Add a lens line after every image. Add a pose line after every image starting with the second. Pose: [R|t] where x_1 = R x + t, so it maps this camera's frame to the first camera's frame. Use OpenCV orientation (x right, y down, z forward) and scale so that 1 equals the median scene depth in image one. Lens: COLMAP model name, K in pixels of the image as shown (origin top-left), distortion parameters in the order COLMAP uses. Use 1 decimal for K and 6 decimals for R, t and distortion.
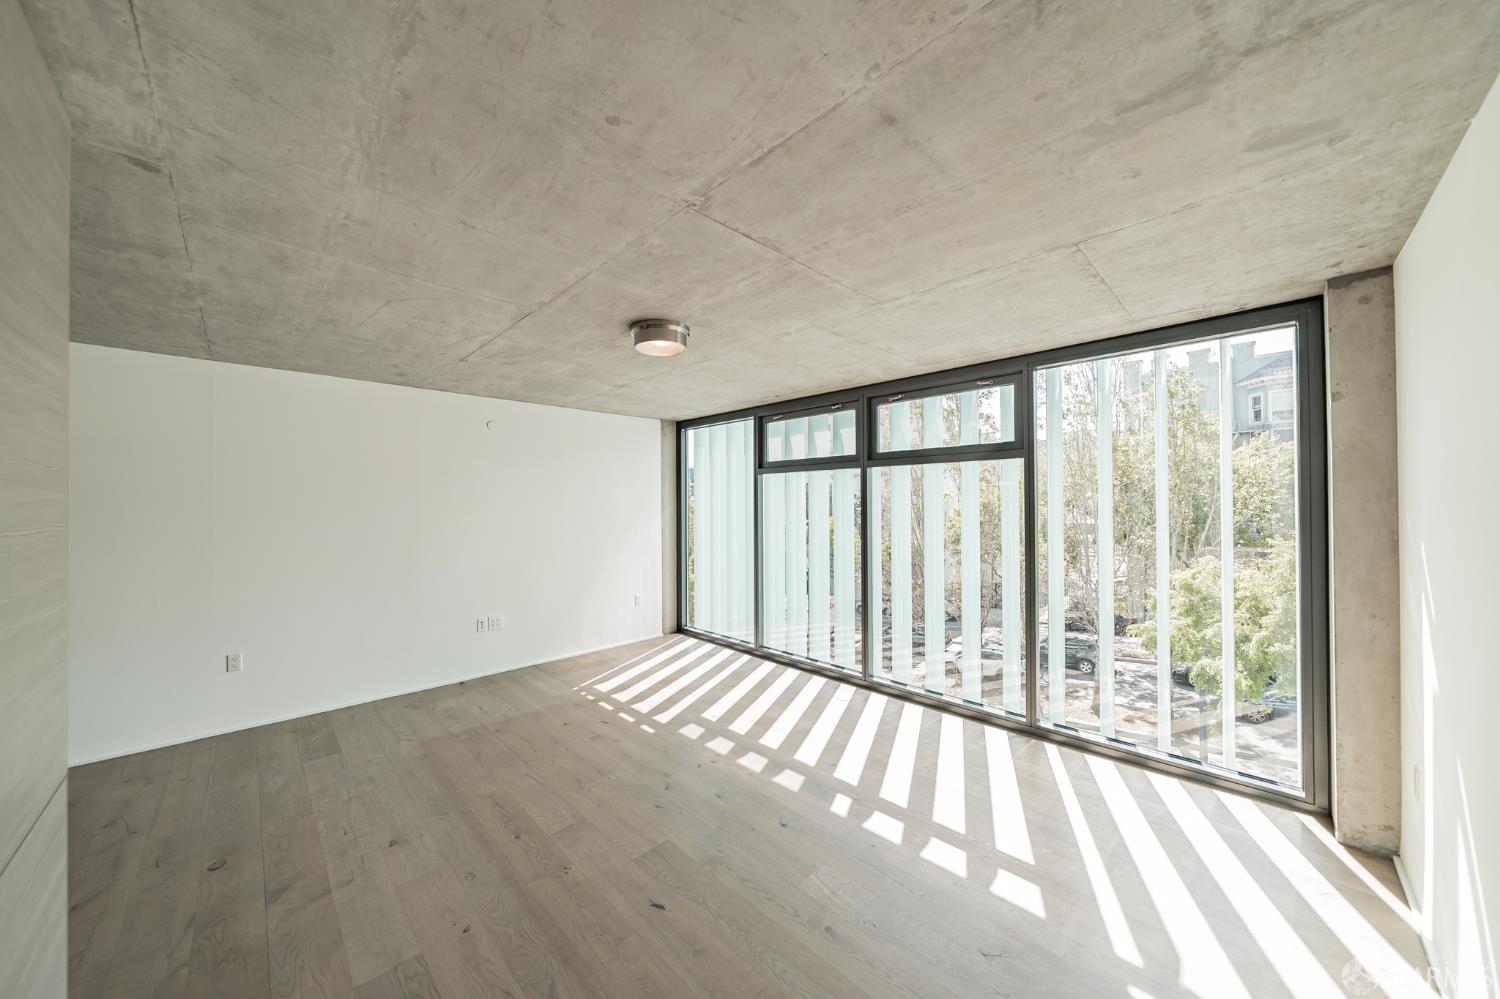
lens RADIAL K [[516.0, 0, 750.0], [0, 516.0, 499.5], [0, 0, 1]] dist [-0.002118, -0.000076]
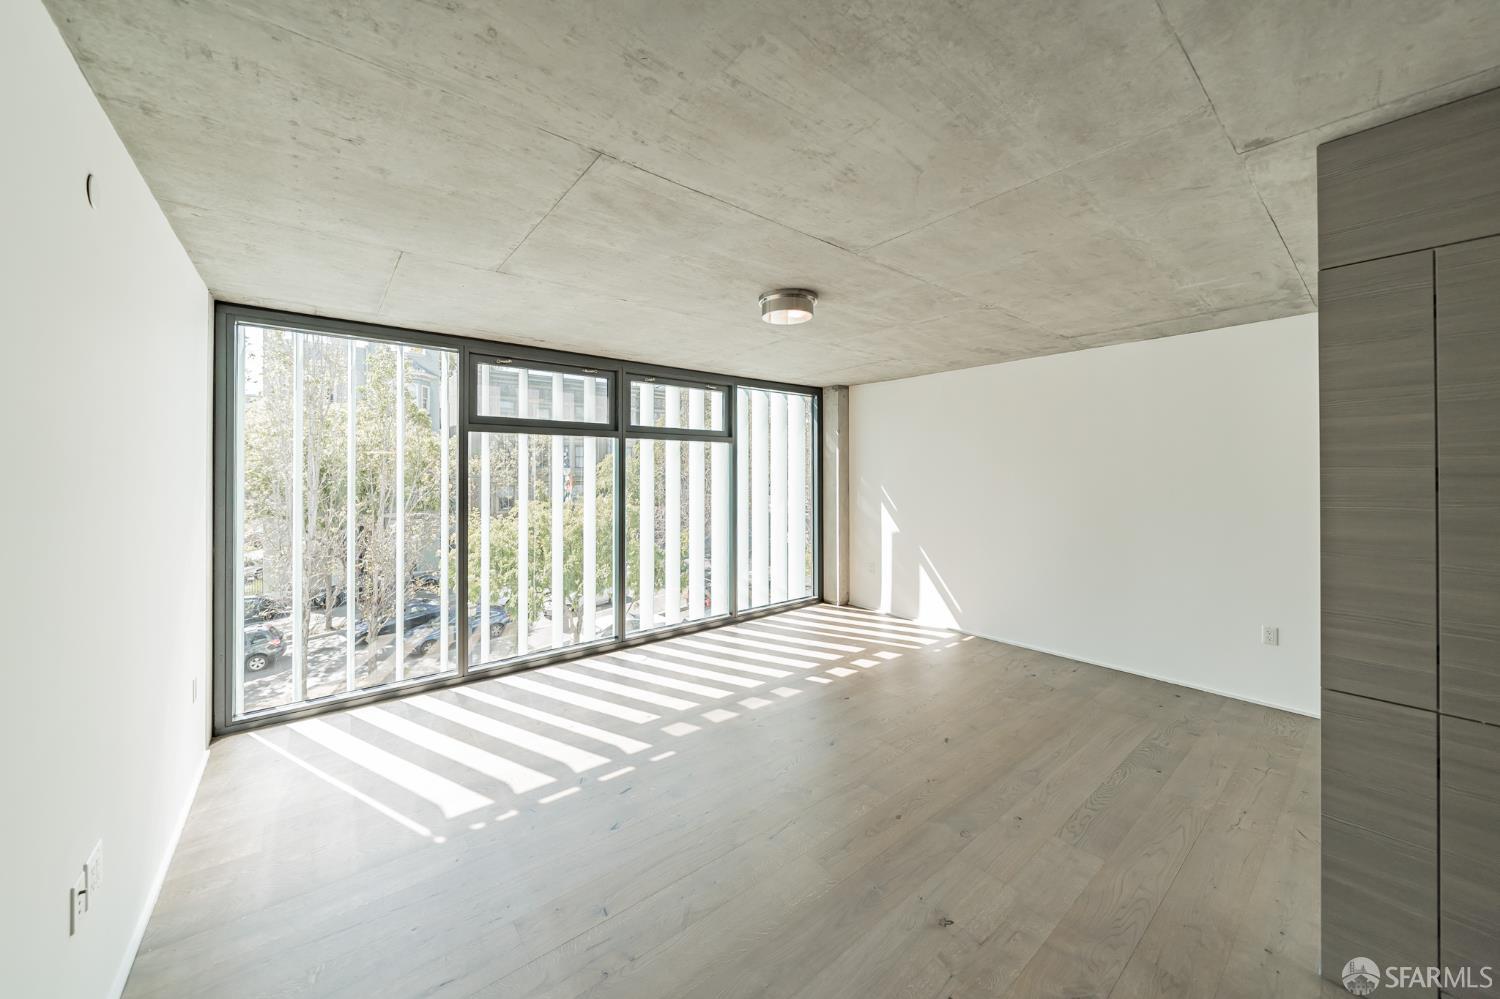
lens RADIAL K [[504.5, 0, 745.0], [0, 504.5, 470.0], [0, 0, 1]] dist [-0.000974, -0.000017]
pose [[0.116905, 0.011448, 0.993077, -0.827116], [-0.007743, 0.999914, -0.010615, 0.013731], [-0.993113, -0.006449, 0.116984, 0.684699]]
